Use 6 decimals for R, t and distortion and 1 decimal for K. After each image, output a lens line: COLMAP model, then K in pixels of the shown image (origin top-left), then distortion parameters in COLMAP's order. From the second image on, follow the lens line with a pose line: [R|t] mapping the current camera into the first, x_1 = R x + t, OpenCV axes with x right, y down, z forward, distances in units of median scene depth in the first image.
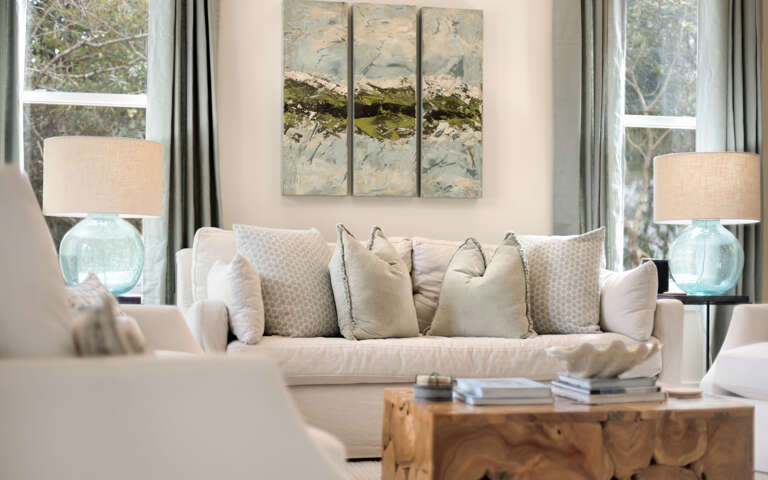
lens RADIAL K [[1075.8, 0, 383.8], [0, 1075.8, 241.8], [0, 0, 1]] dist [-0.030829, 0.000000]
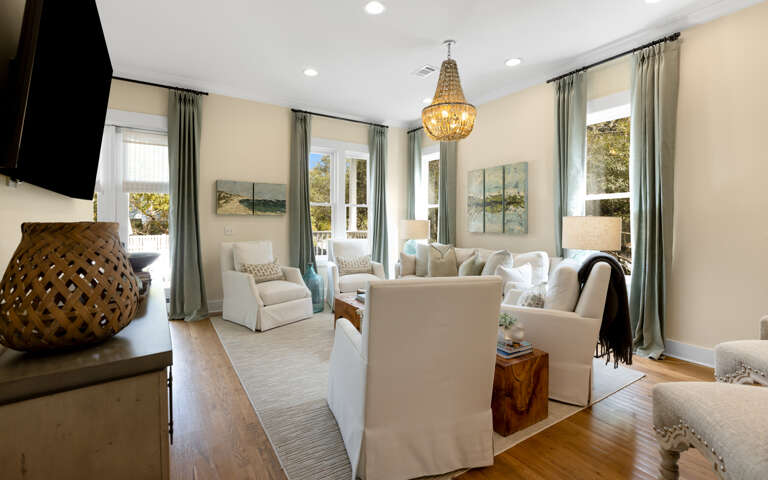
lens RADIAL K [[342.9, 0, 386.1], [0, 342.9, 224.3], [0, 0, 1]] dist [-0.004863, -0.000494]
pose [[0.344417, -0.003938, -0.938809, 0.788696], [0.003794, 0.999989, -0.002803, -0.065045], [0.938809, -0.002597, 0.344428, 0.413973]]
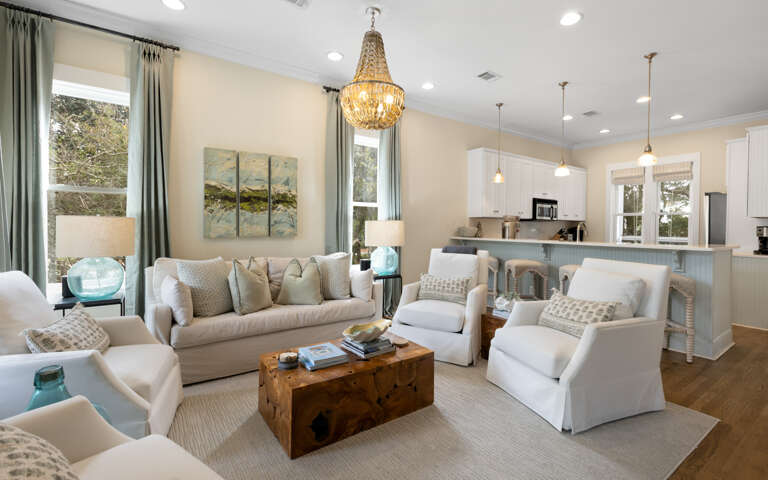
lens RADIAL K [[342.9, 0, 386.1], [0, 342.9, 227.9], [0, 0, 1]] dist [-0.004863, -0.000494]
pose [[0.925484, -0.002536, 0.378777, -0.015475], [-0.001913, 0.999934, 0.011369, -0.071458], [-0.378781, -0.011247, 0.925418, 0.218934]]
